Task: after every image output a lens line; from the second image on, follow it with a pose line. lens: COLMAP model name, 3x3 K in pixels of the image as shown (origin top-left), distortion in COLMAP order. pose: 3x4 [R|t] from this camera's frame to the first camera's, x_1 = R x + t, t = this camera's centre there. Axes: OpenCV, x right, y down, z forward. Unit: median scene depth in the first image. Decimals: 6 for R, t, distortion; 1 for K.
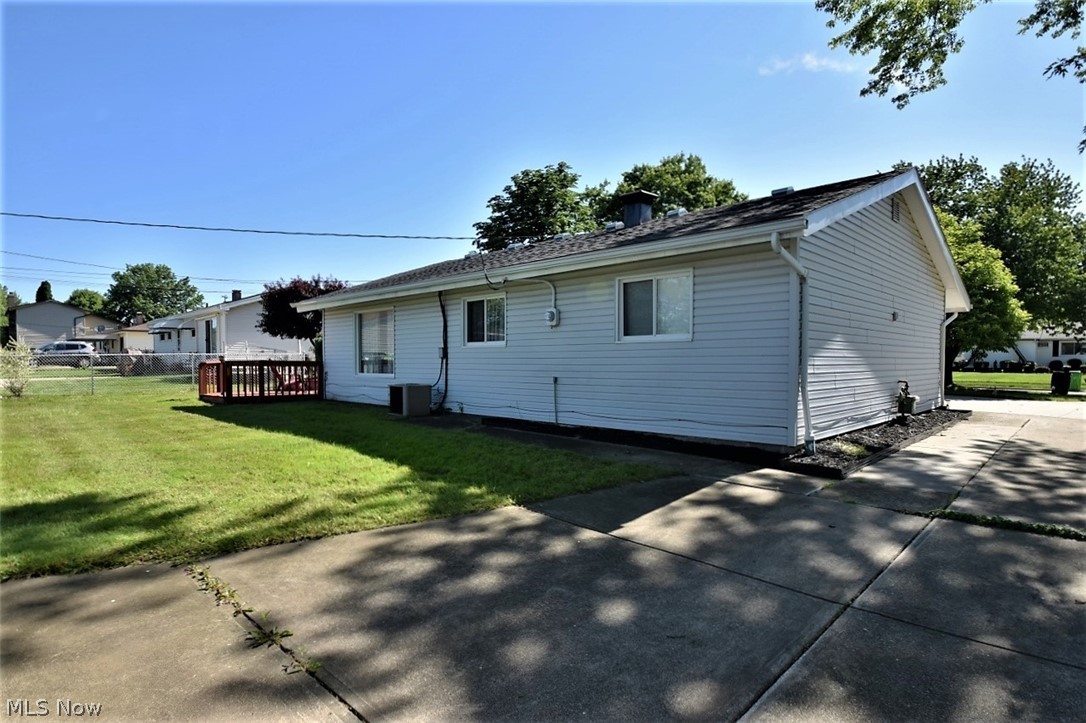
lens RADIAL K [[577.7, 0, 537.8], [0, 577.7, 370.4], [0, 0, 1]] dist [-0.015119, -0.006467]
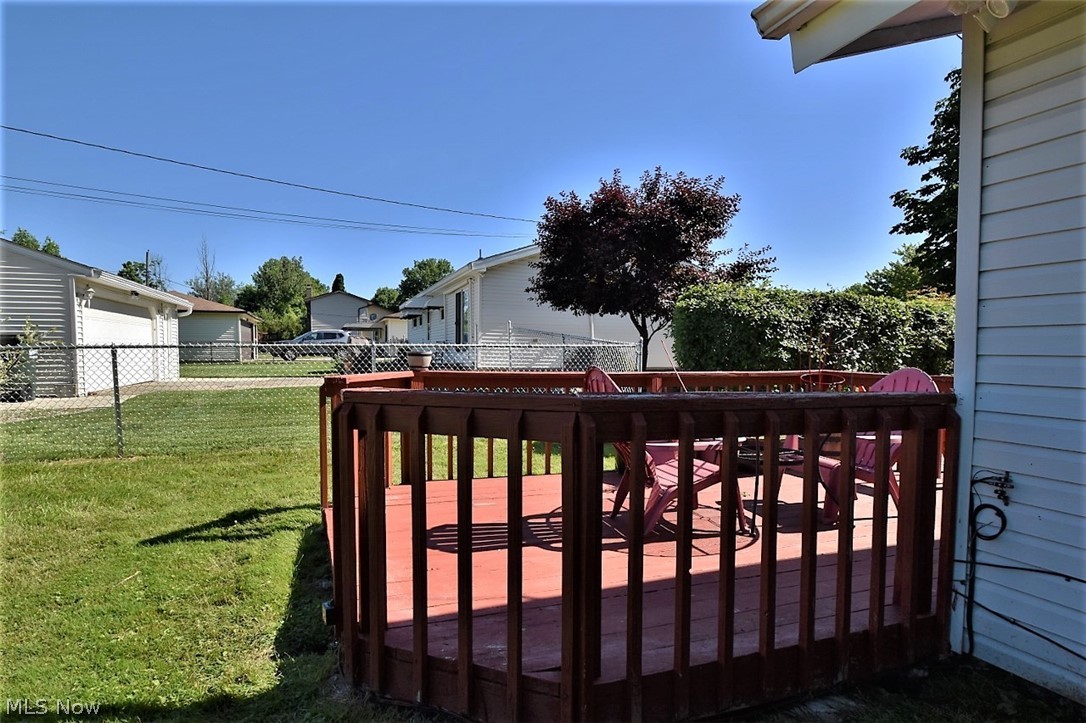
lens RADIAL K [[577.7, 0, 534.2], [0, 577.7, 369.7], [0, 0, 1]] dist [-0.015119, -0.006467]
pose [[0.907284, 0.021745, -0.419957, -0.235878], [-0.015465, 0.999712, 0.018353, -0.014333], [0.420235, -0.010156, 0.907359, 0.474035]]
